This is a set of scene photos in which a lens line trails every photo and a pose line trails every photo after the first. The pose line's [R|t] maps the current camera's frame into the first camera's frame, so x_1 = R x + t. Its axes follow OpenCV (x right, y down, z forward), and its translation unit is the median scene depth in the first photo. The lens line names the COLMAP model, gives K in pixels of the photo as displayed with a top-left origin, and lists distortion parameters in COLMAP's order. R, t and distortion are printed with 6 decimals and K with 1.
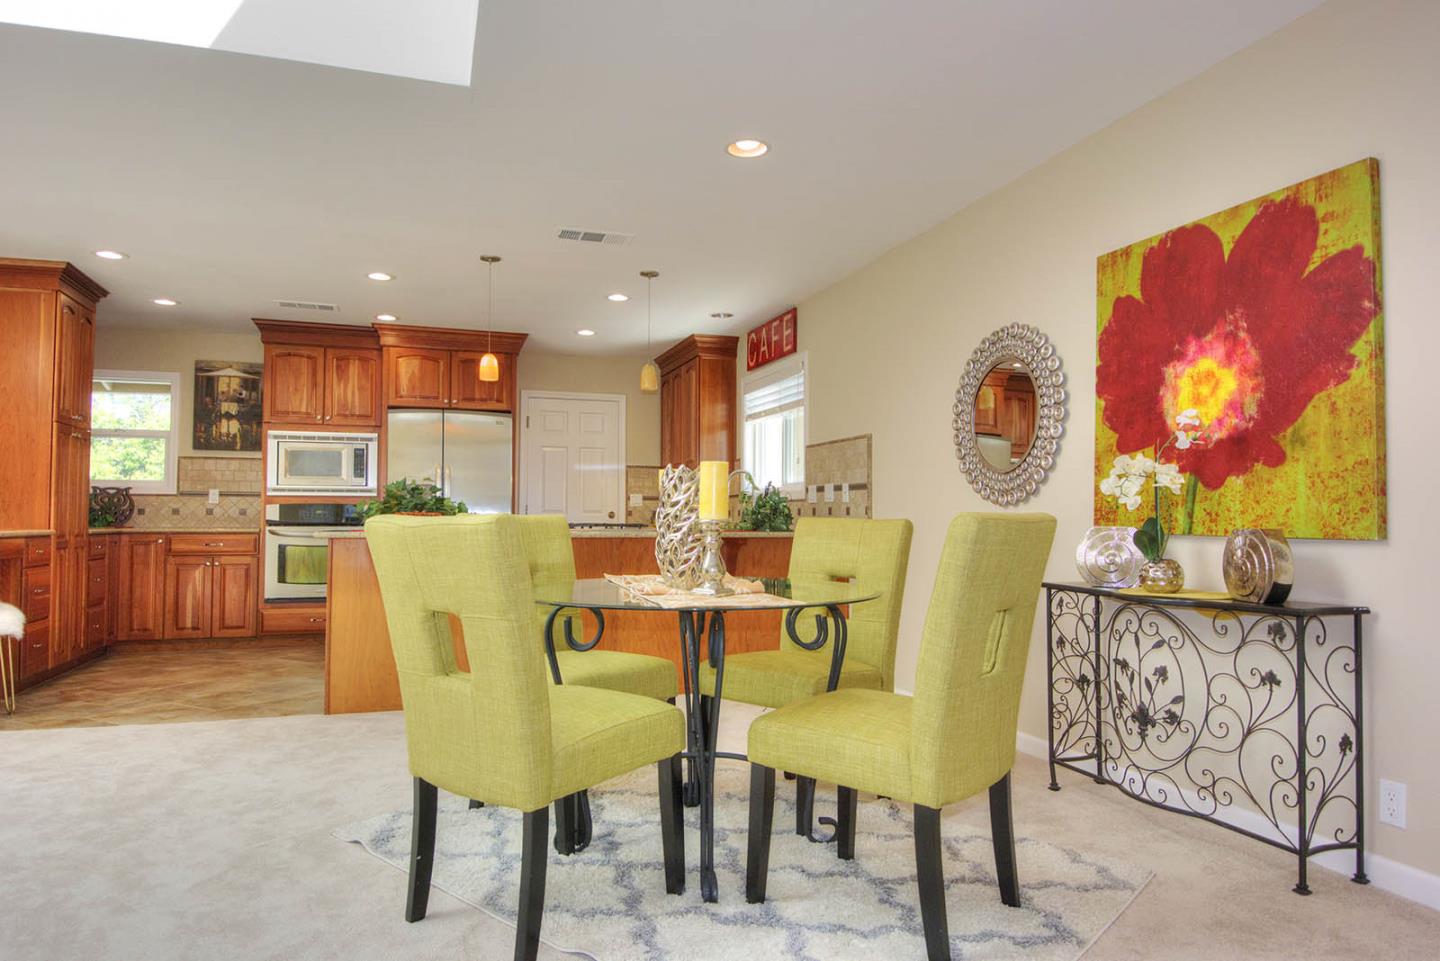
lens RADIAL K [[899.0, 0, 720.0], [0, 899.0, 480.5], [0, 0, 1]] dist [-0.020918, -0.001329]
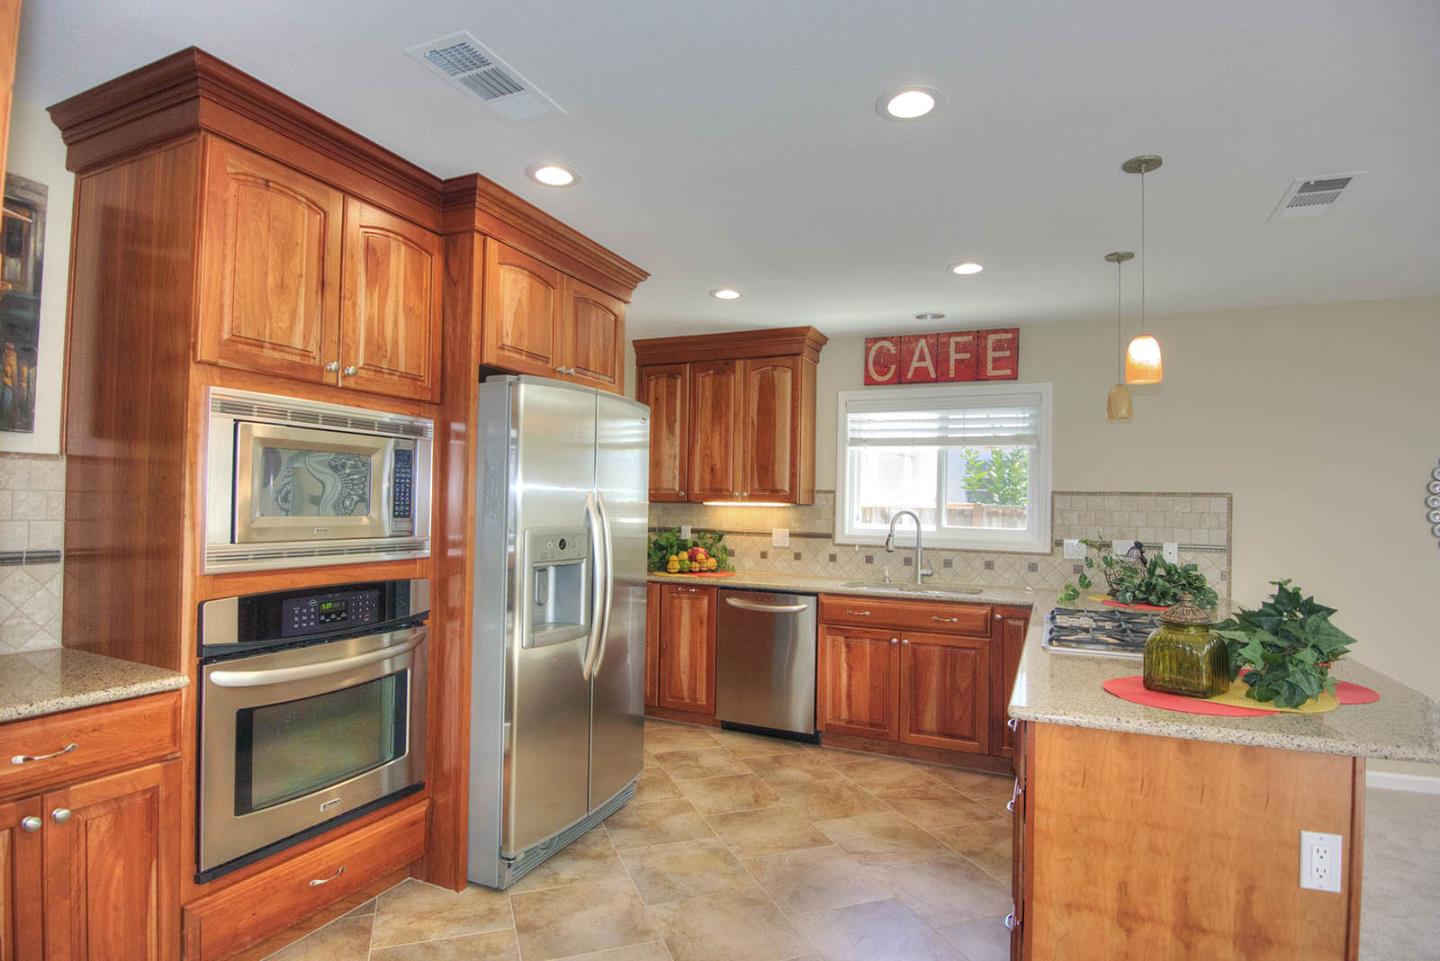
lens RADIAL K [[746.1, 0, 714.9], [0, 746.1, 490.4], [0, 0, 1]] dist [-0.004482, -0.025410]
pose [[0.680765, 0.024865, 0.732080, -1.183423], [-0.048873, 0.998739, 0.011525, -0.058550], [-0.730870, -0.043624, 0.681122, 1.349441]]
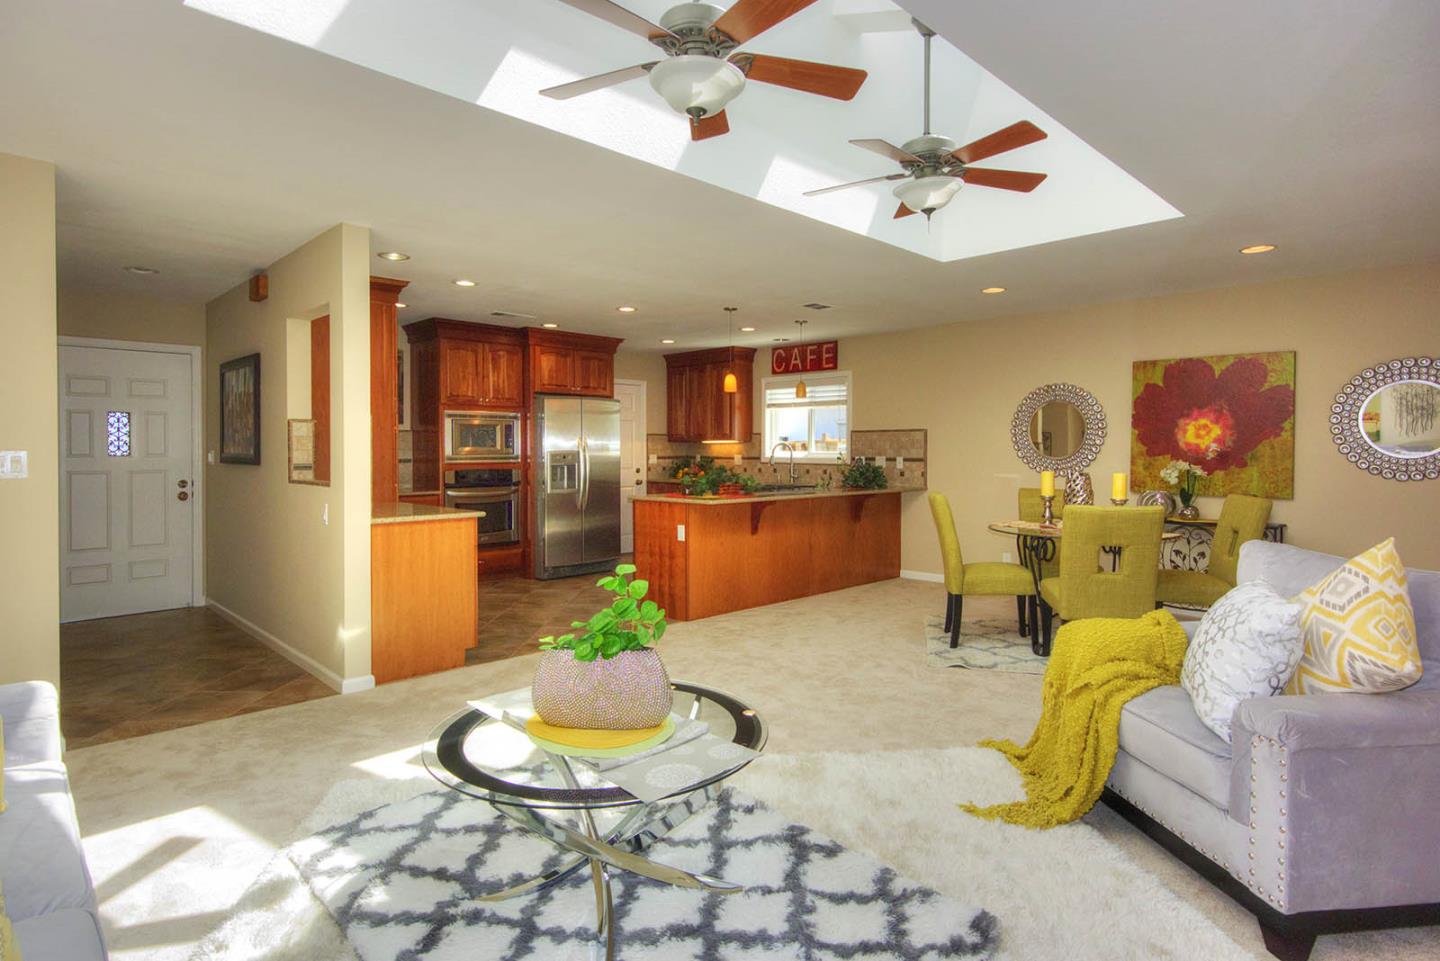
lens RADIAL K [[773.3, 0, 717.1], [0, 773.3, 455.3], [0, 0, 1]] dist [0.000979, 0.000031]
pose [[0.900904, -0.007250, 0.433959, -1.281788], [-0.015322, 0.998706, 0.048494, -0.105090], [-0.433749, -0.050338, 0.899627, -0.229094]]
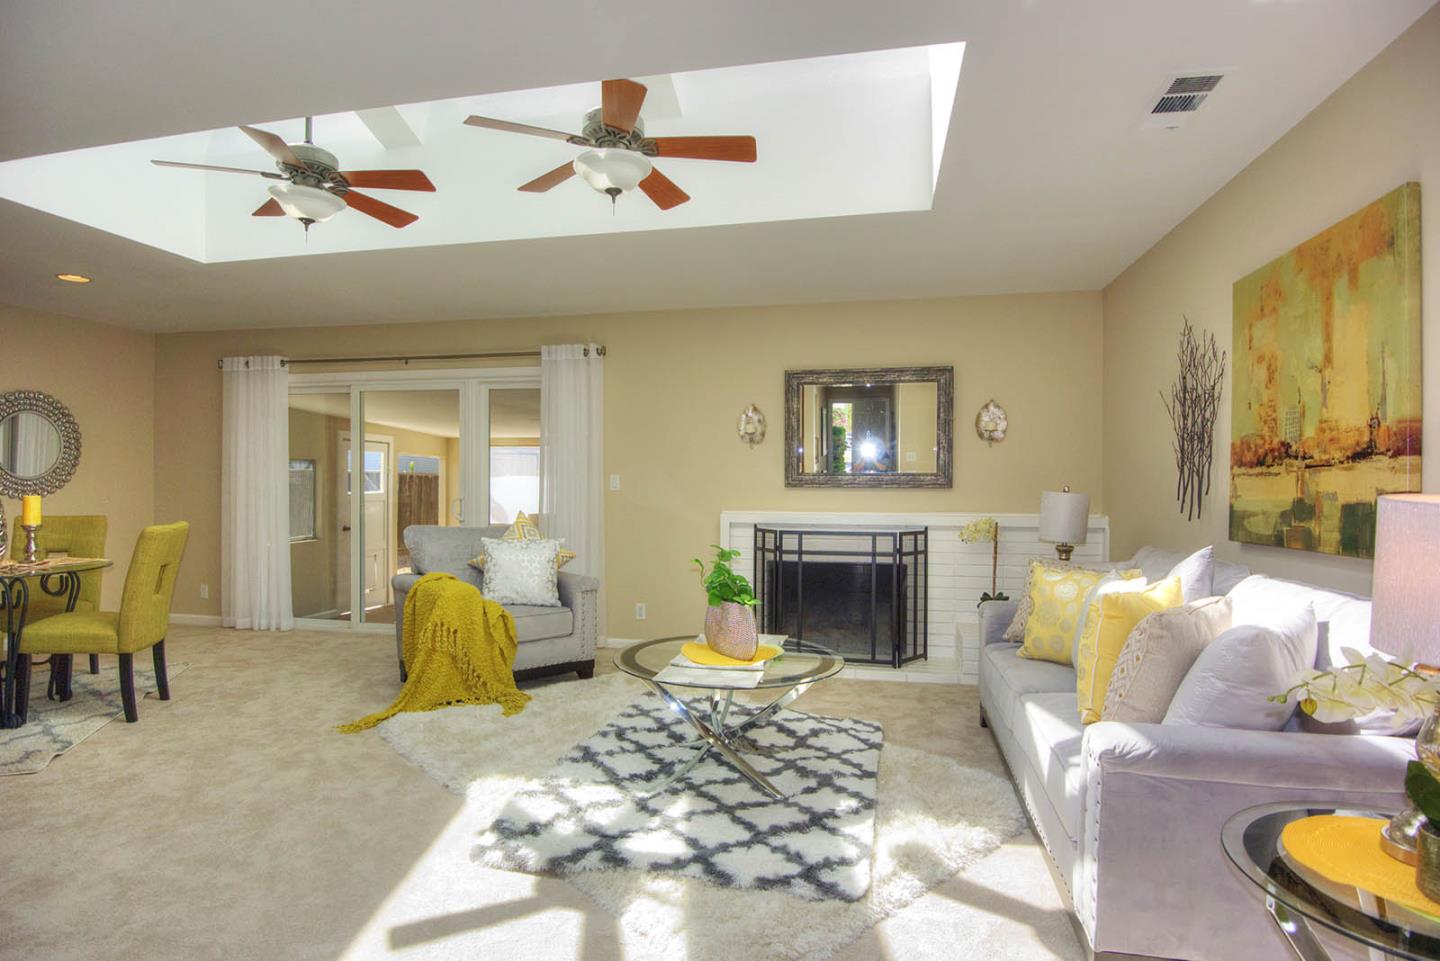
lens RADIAL K [[732.5, 0, 676.7], [0, 732.5, 487.4], [0, 0, 1]] dist [-0.001870, -0.021507]
pose [[-0.858861, -0.007345, 0.512156, -1.501637], [-0.026025, 0.999231, -0.029312, -0.022882], [-0.511547, -0.038504, -0.858392, 1.196228]]
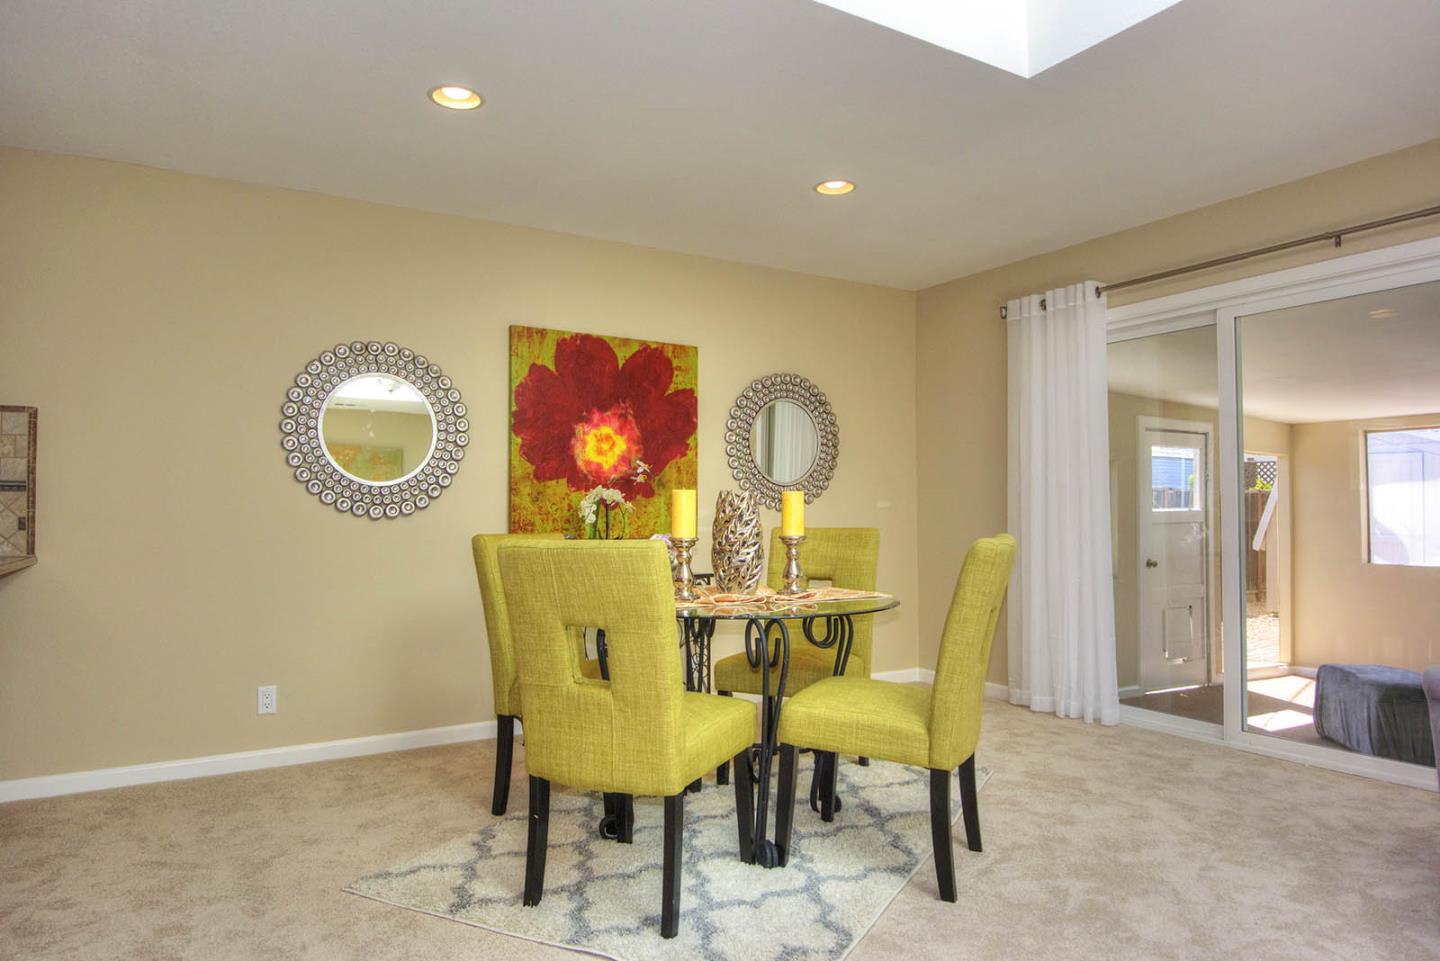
lens RADIAL K [[899.0, 0, 720.0], [0, 899.0, 480.5], [0, 0, 1]] dist [-0.020918, -0.001329]
pose [[-0.230508, 0.030839, 0.972582, -0.910079], [-0.039207, 0.998392, -0.040950, 0.013753], [-0.972280, -0.047572, -0.228928, 1.019126]]
